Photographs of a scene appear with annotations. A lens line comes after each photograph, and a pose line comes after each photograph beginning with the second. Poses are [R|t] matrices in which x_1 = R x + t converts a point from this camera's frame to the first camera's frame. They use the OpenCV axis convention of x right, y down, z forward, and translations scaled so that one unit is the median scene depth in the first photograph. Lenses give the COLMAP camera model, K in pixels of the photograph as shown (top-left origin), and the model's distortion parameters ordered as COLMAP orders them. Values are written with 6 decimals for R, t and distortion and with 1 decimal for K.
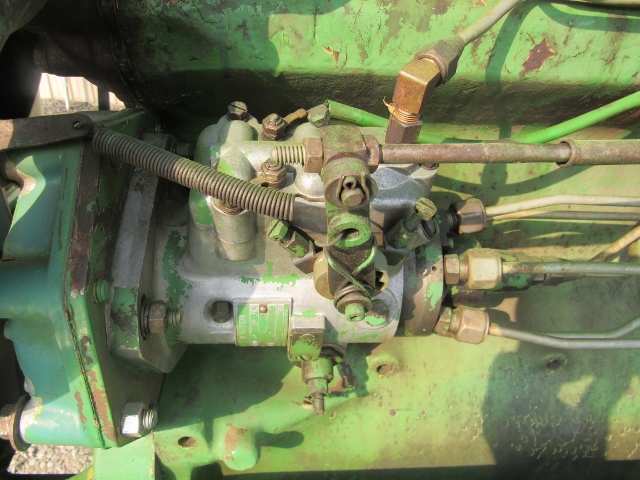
lens RADIAL K [[489.8, 0, 320.0], [0, 489.8, 240.0], [0, 0, 1]] dist [0.006470, -0.000706]
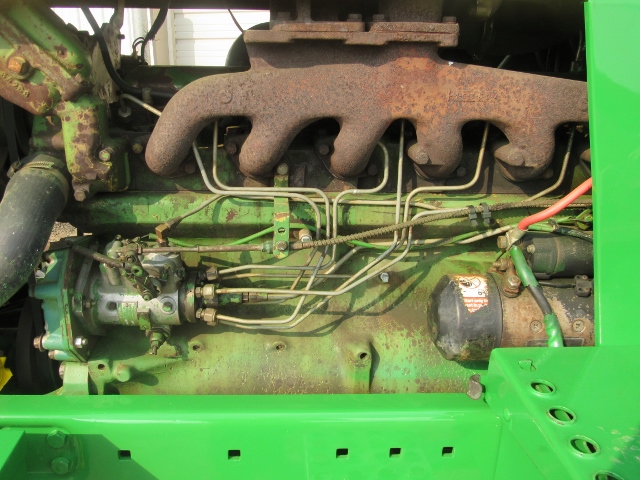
lens RADIAL K [[591.3, 0, 320.0], [0, 591.3, 240.0], [0, 0, 1]] dist [-0.012140, -0.005697]
pose [[0.999468, -0.017513, -0.027517, 1.120912], [0.011775, 0.980468, -0.196324, 0.463903], [0.030418, 0.195895, 0.980153, -2.432358]]
